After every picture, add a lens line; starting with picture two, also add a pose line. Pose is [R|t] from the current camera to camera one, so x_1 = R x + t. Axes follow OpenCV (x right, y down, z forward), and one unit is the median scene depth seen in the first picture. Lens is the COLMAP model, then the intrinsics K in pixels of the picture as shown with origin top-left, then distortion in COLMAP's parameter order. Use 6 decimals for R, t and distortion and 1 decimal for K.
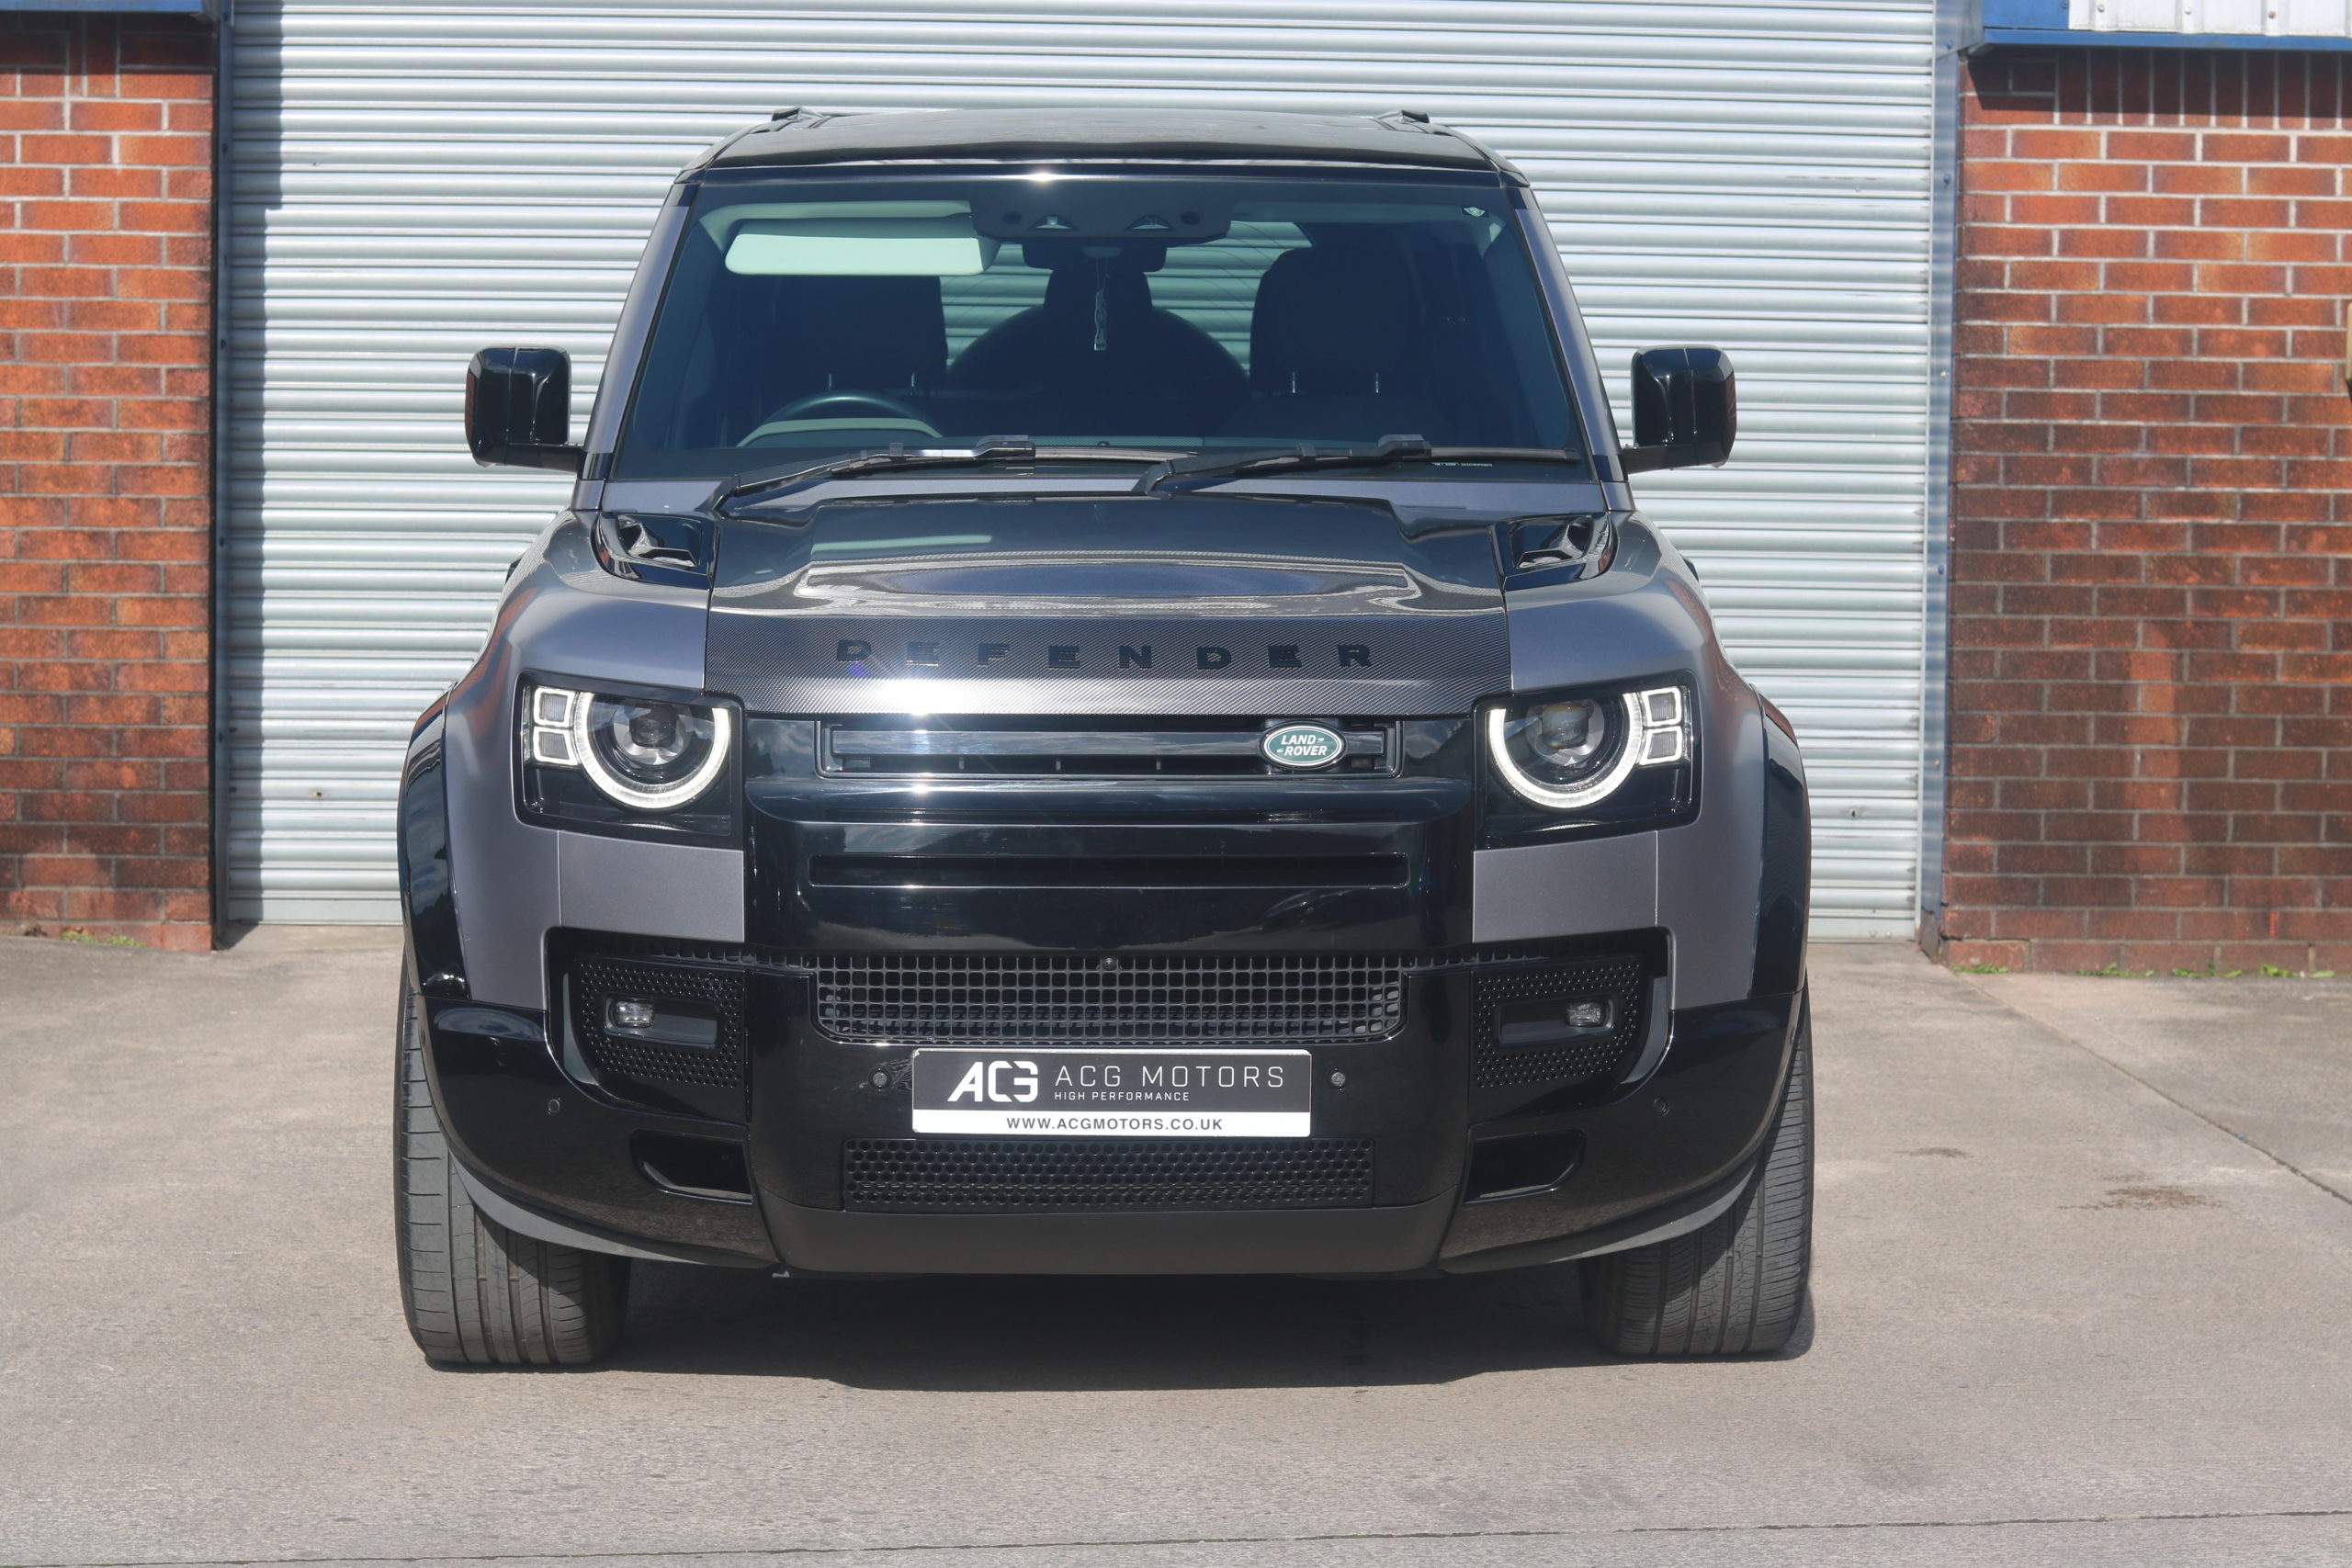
lens RADIAL K [[5439.3, 0, 1176.0], [0, 5439.3, 784.0], [0, 0, 1]] dist [-0.050098, -0.159814]
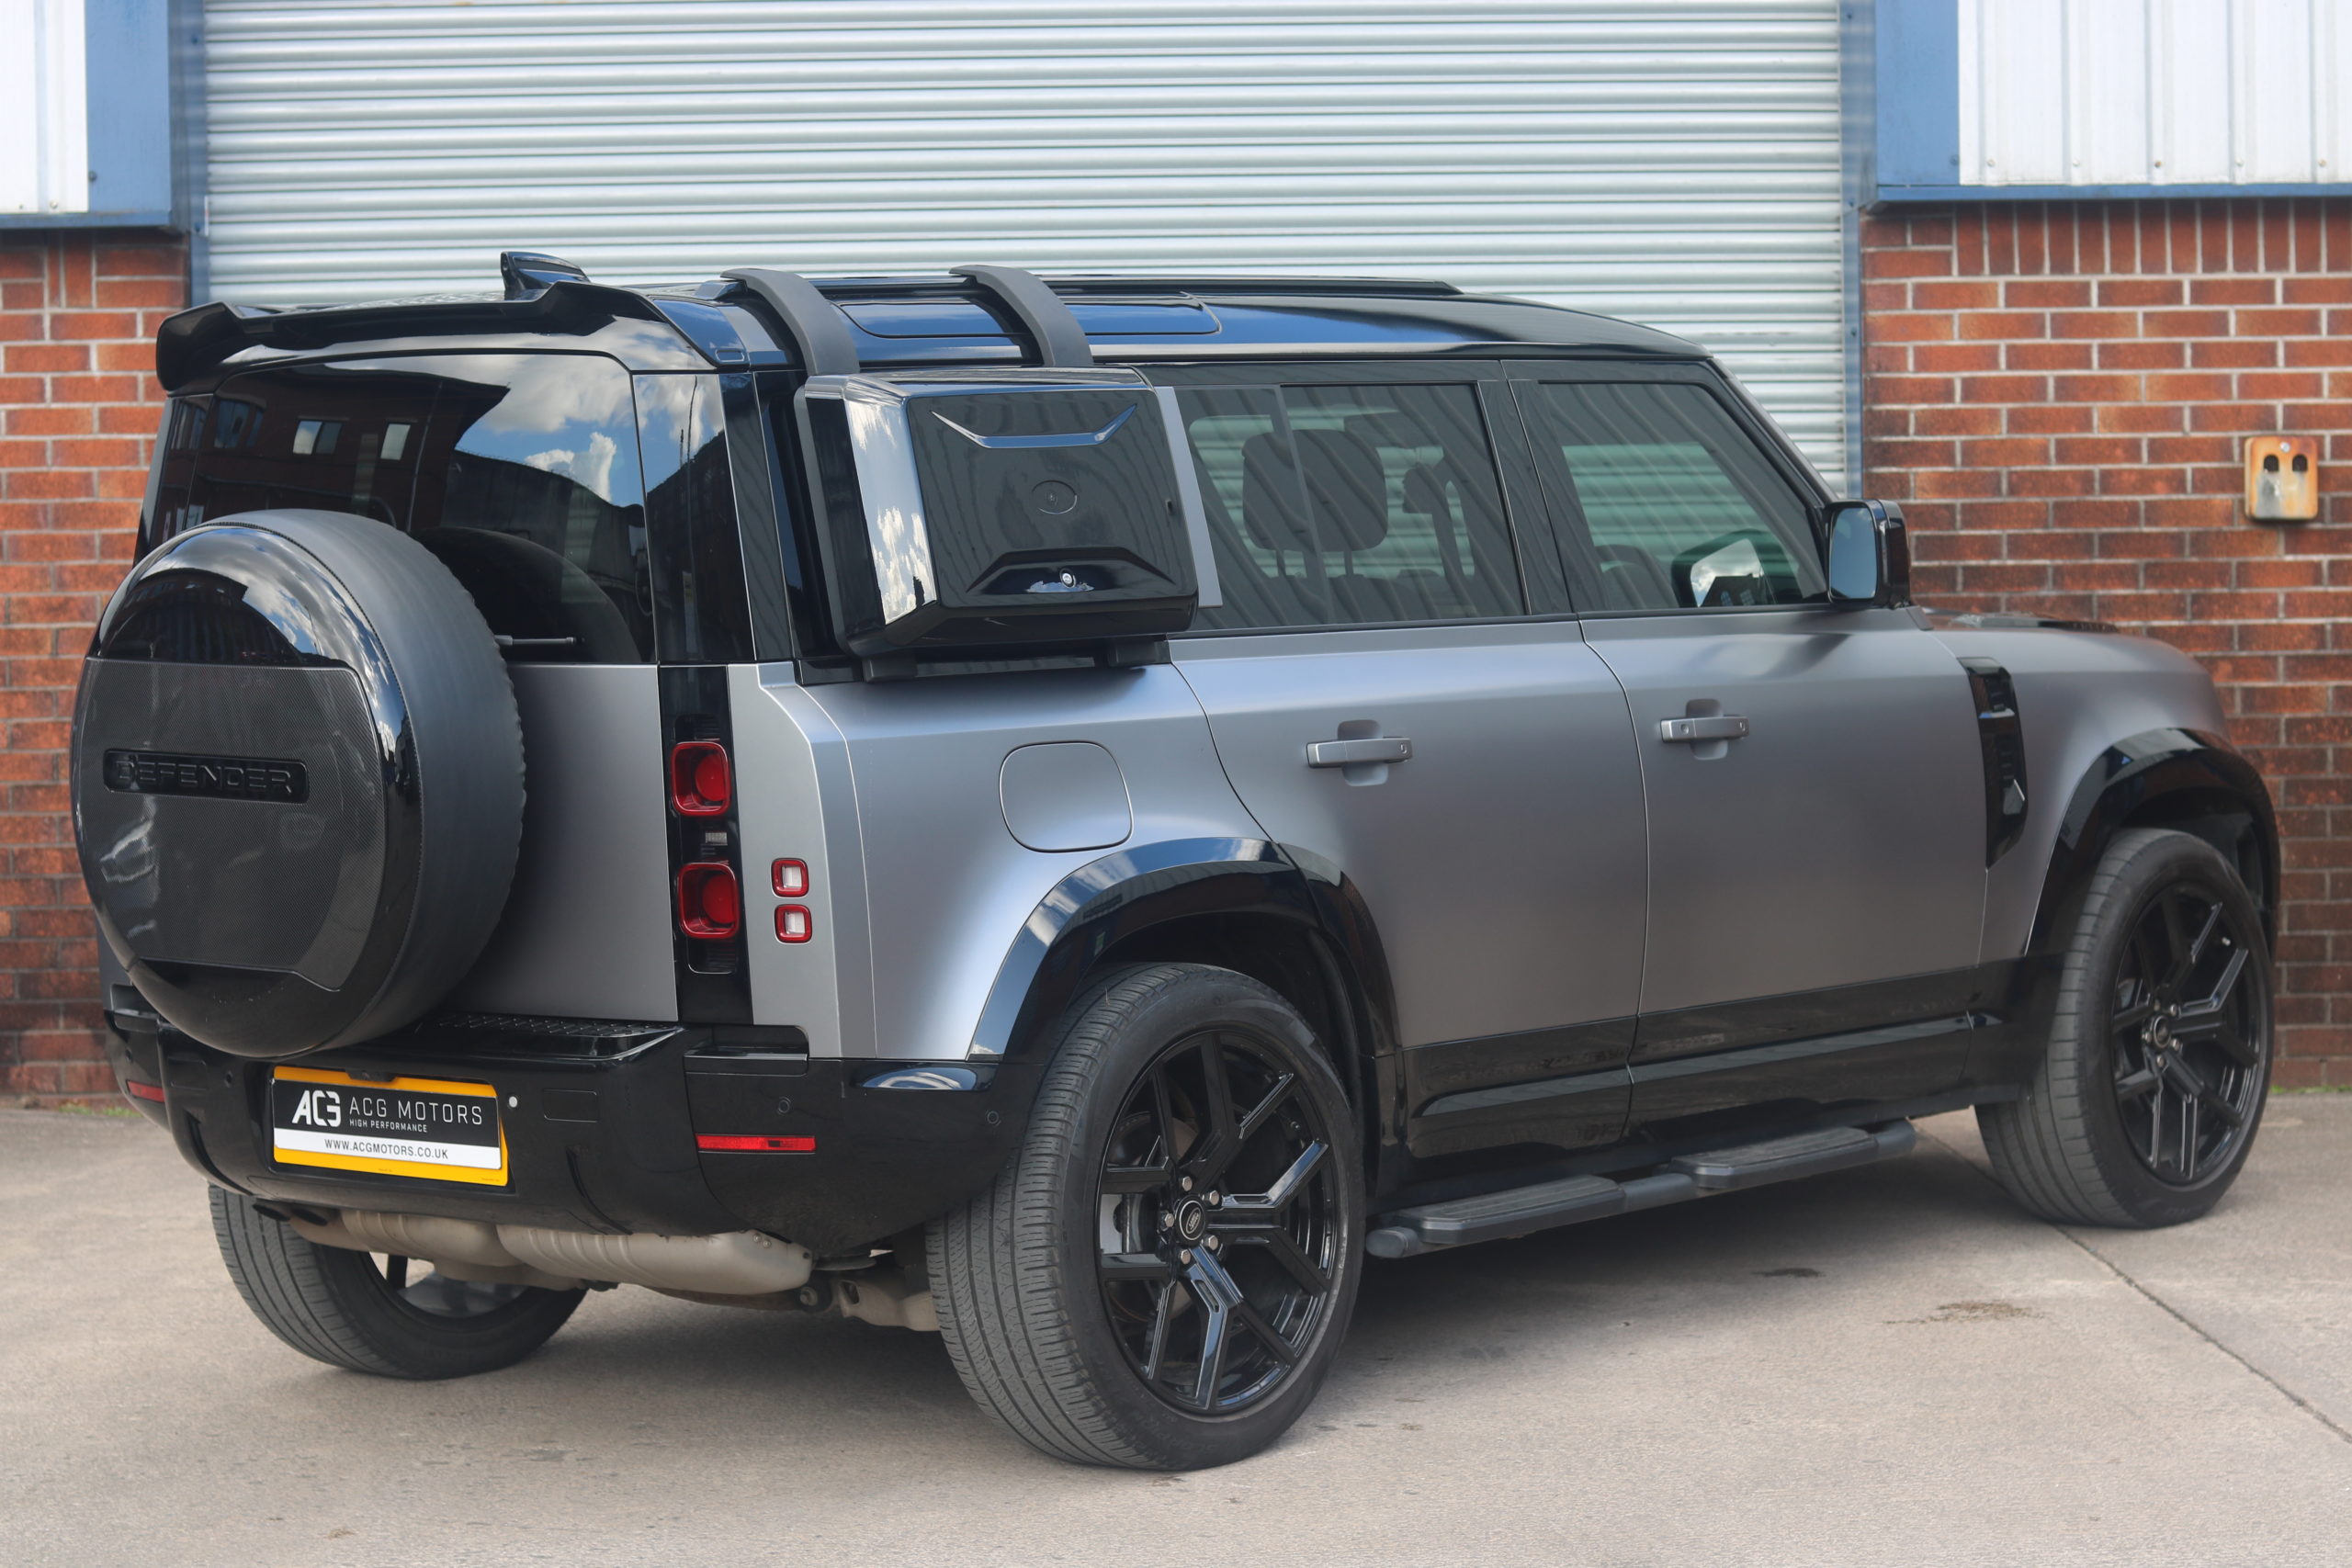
lens RADIAL K [[5439.3, 0, 1176.0], [0, 5439.3, 784.0], [0, 0, 1]] dist [-0.050098, -0.159814]
pose [[0.998945, -0.027312, -0.036925, 0.049927], [0.026334, 0.999296, -0.026704, -0.000950], [0.037628, 0.025703, 0.998961, -0.038945]]
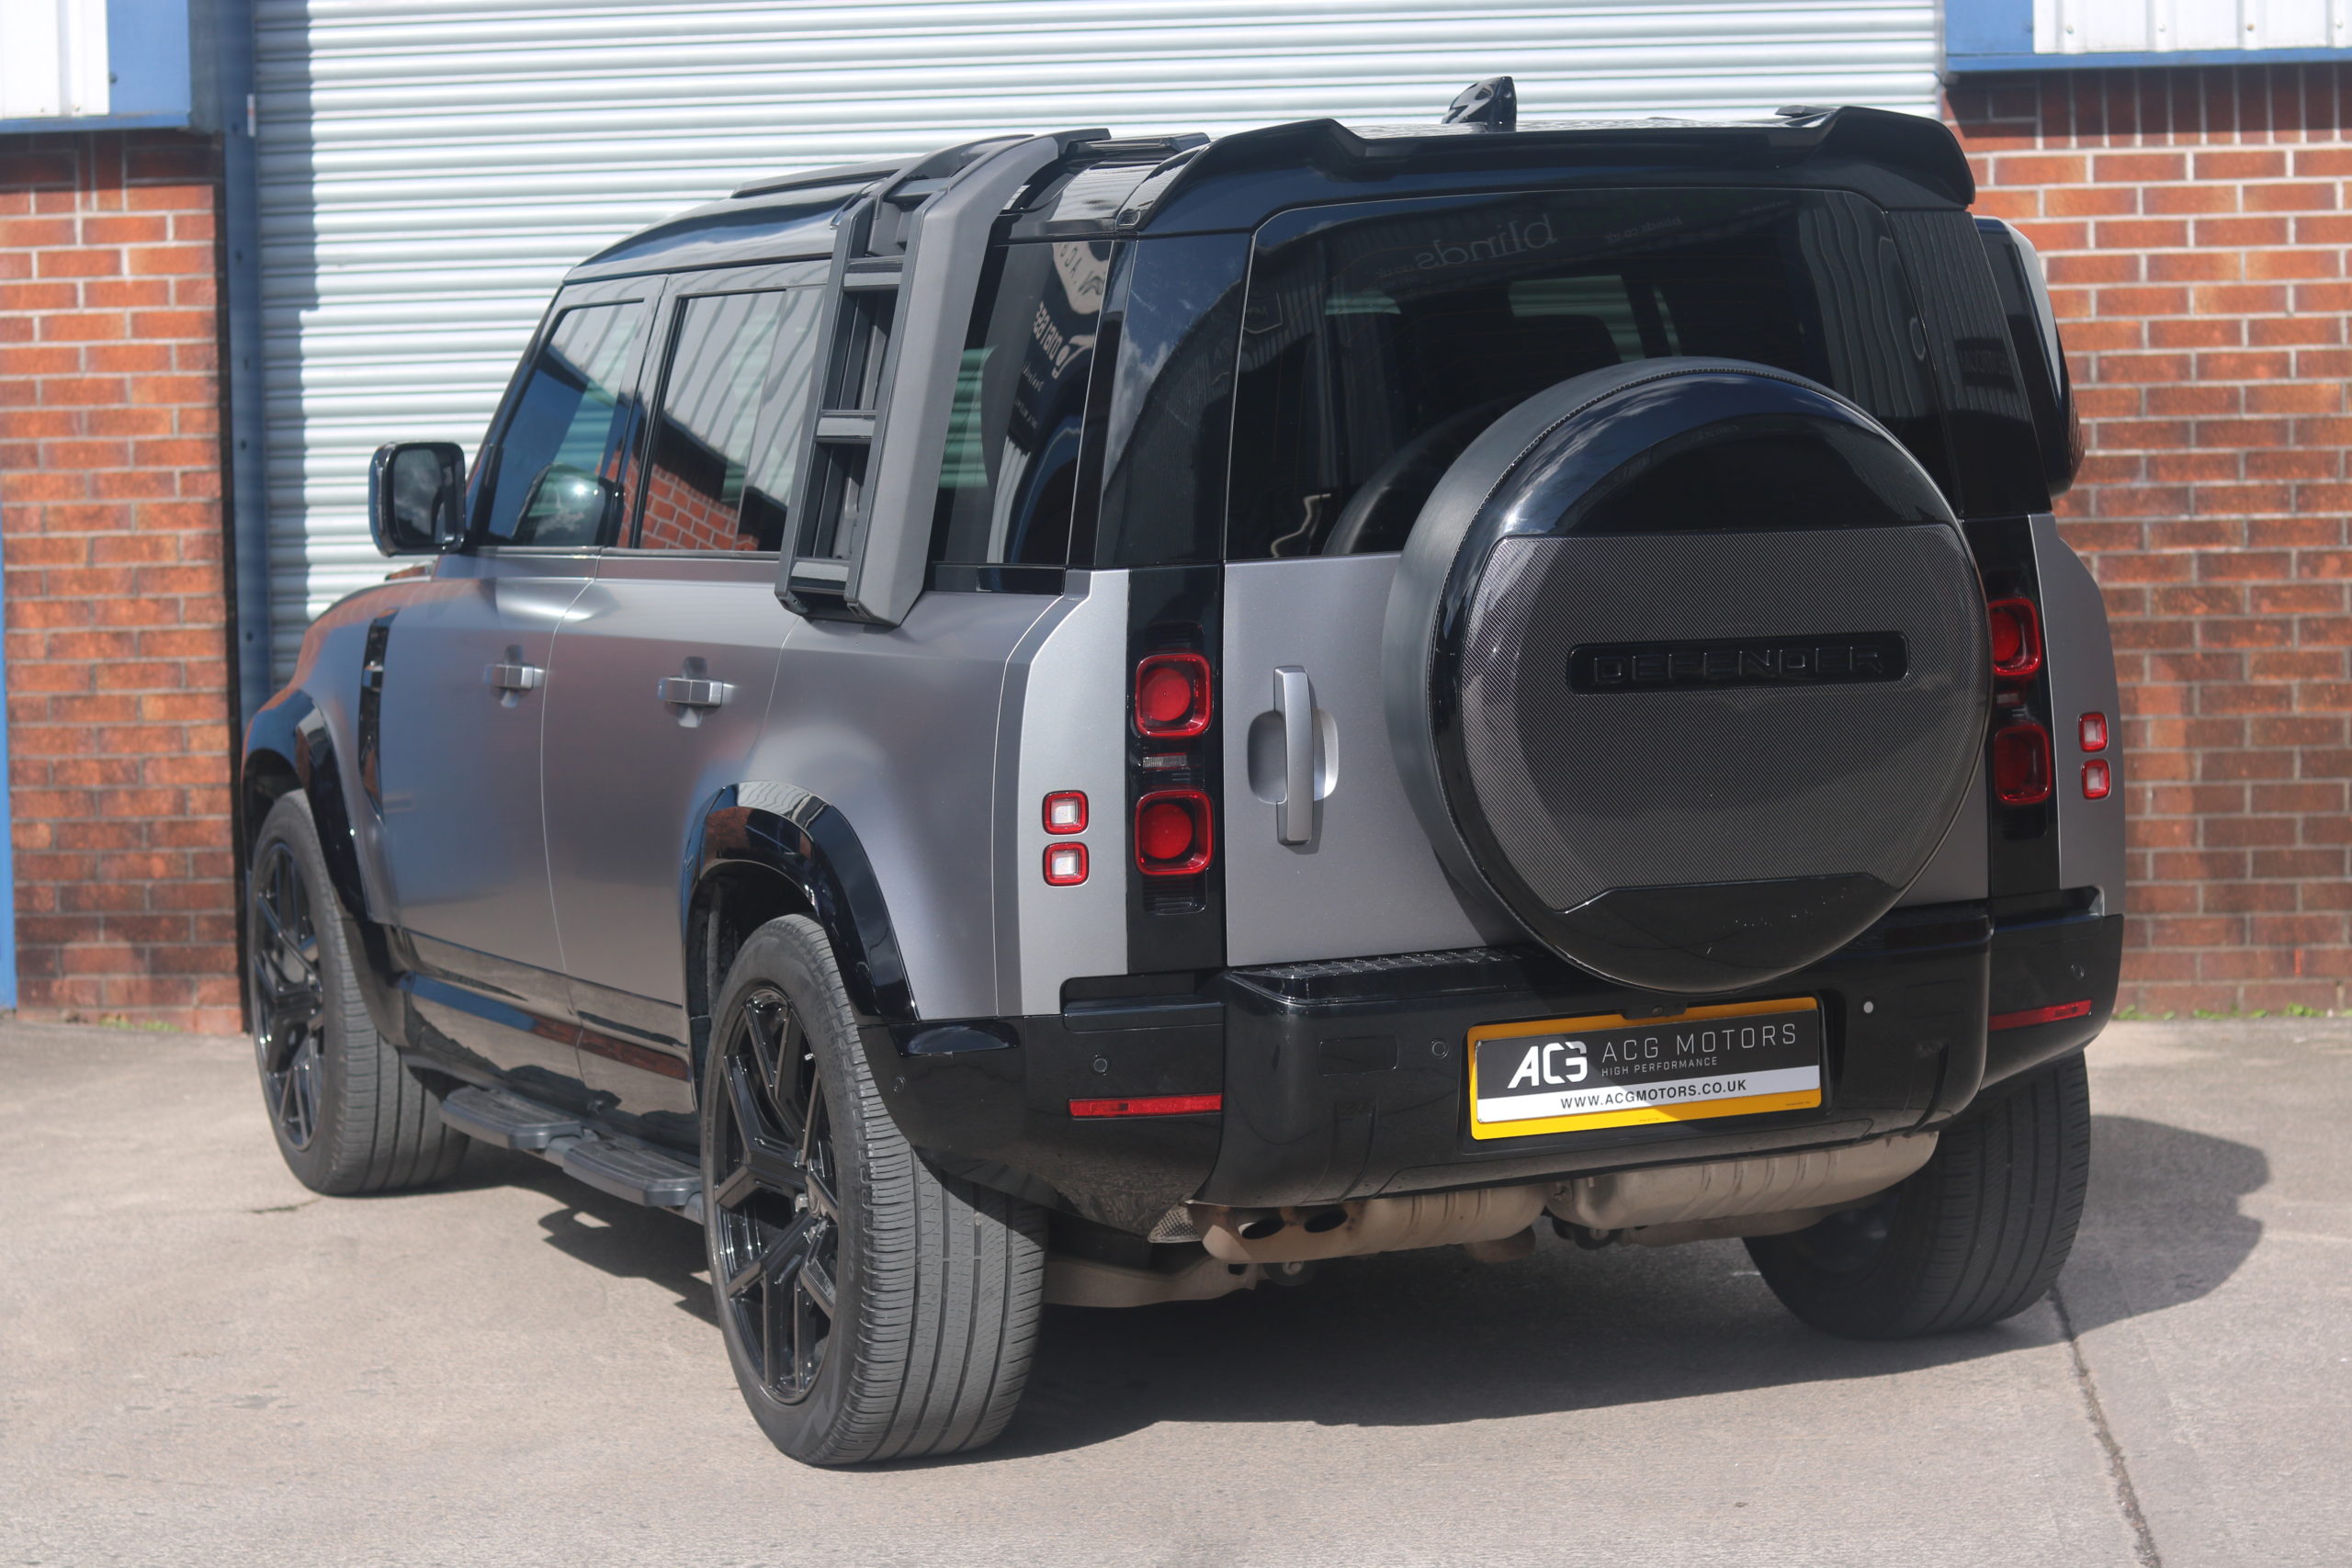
lens RADIAL K [[5439.3, 0, 1176.0], [0, 5439.3, 784.0], [0, 0, 1]] dist [-0.050098, -0.159814]
pose [[0.986733, -0.027527, -0.159999, 0.163890], [0.026850, 0.999619, -0.006394, -0.005356], [0.160114, 0.002013, 0.987096, 0.010372]]
